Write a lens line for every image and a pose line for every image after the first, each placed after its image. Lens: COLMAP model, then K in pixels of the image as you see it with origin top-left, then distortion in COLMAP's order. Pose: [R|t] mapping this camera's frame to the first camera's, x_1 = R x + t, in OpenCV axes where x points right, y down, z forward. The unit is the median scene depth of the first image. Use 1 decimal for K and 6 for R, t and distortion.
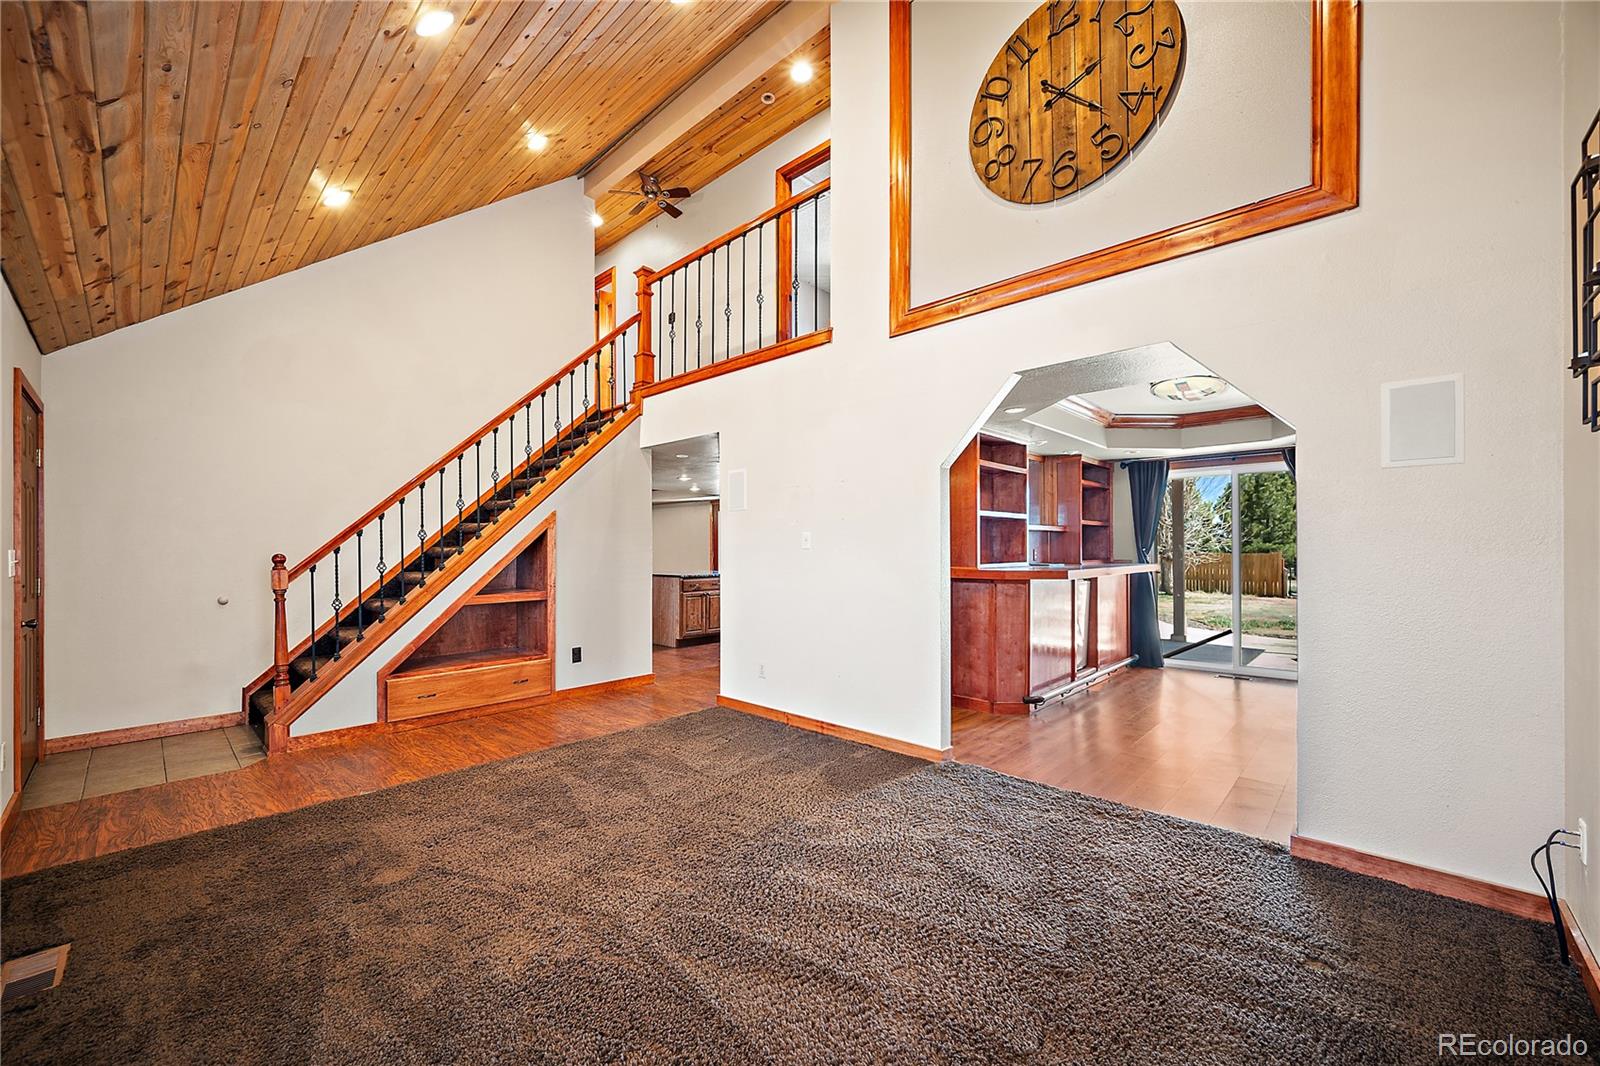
lens RADIAL K [[627.8, 0, 793.6], [0, 627.8, 557.7], [0, 0, 1]] dist [-0.001506, 0.000532]
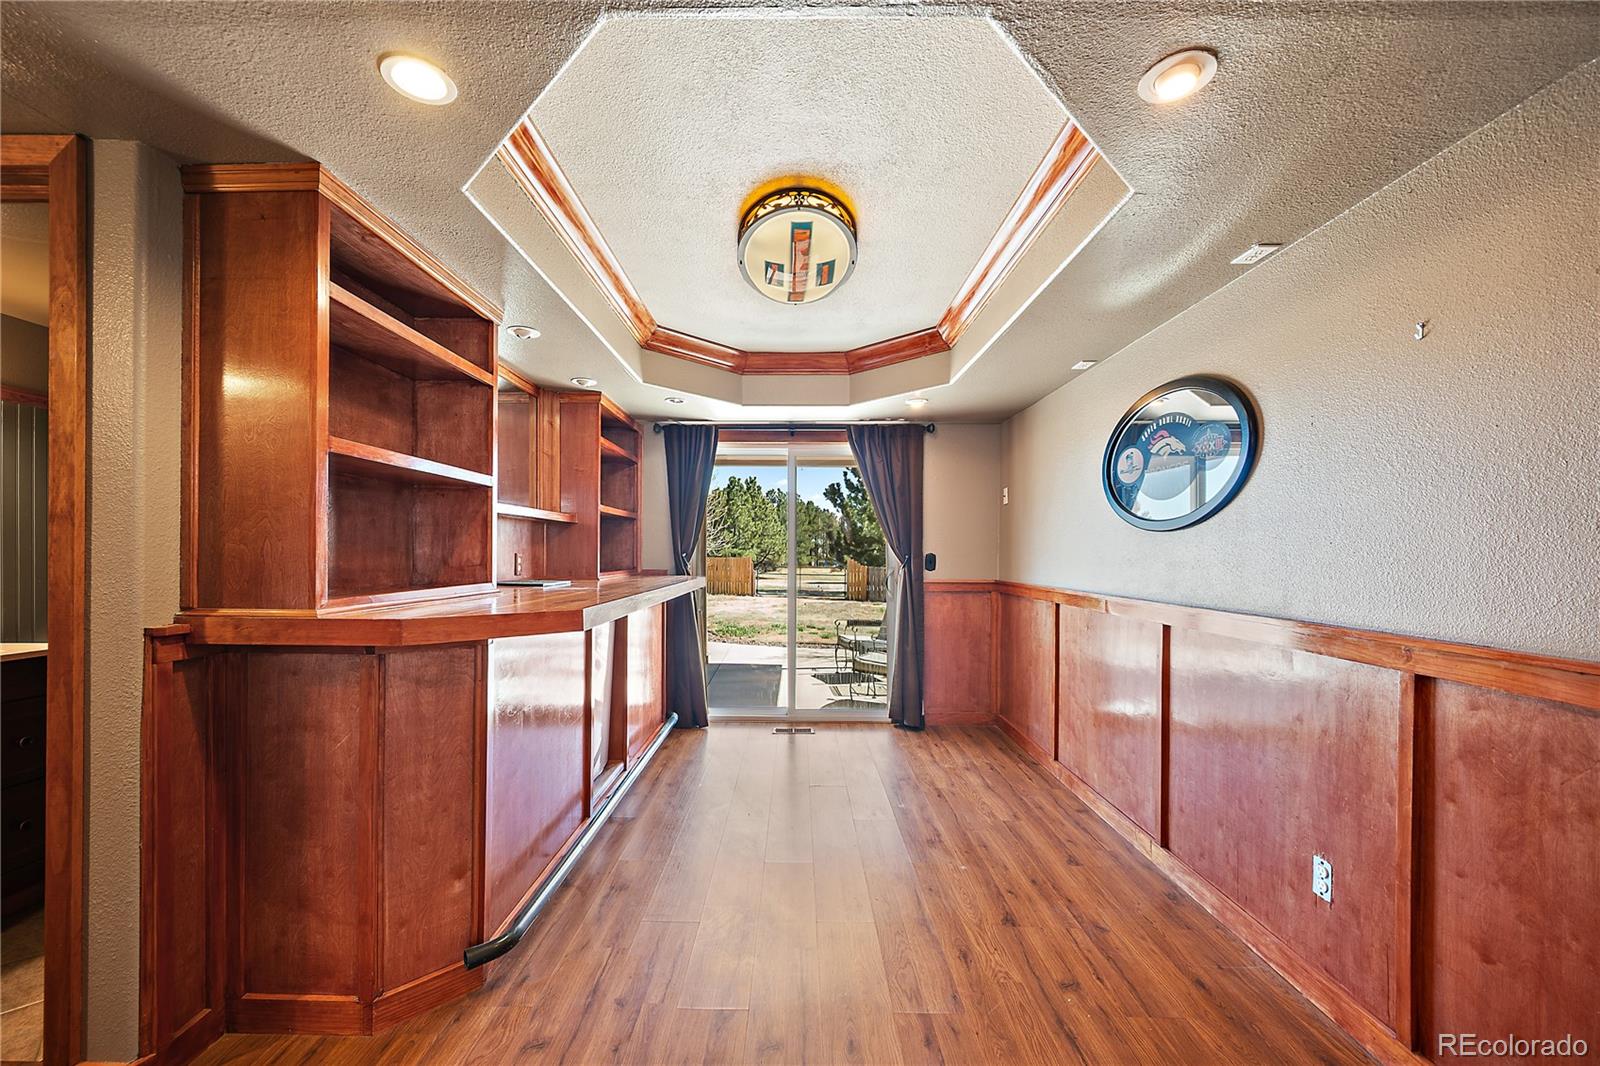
lens RADIAL K [[627.8, 0, 786.9], [0, 627.8, 556.7], [0, 0, 1]] dist [-0.001506, 0.000532]
pose [[0.738723, 0.004499, 0.673994, 0.197484], [-0.001727, 0.999987, -0.004782, -0.008500], [-0.674007, 0.002369, 0.738721, 0.462365]]
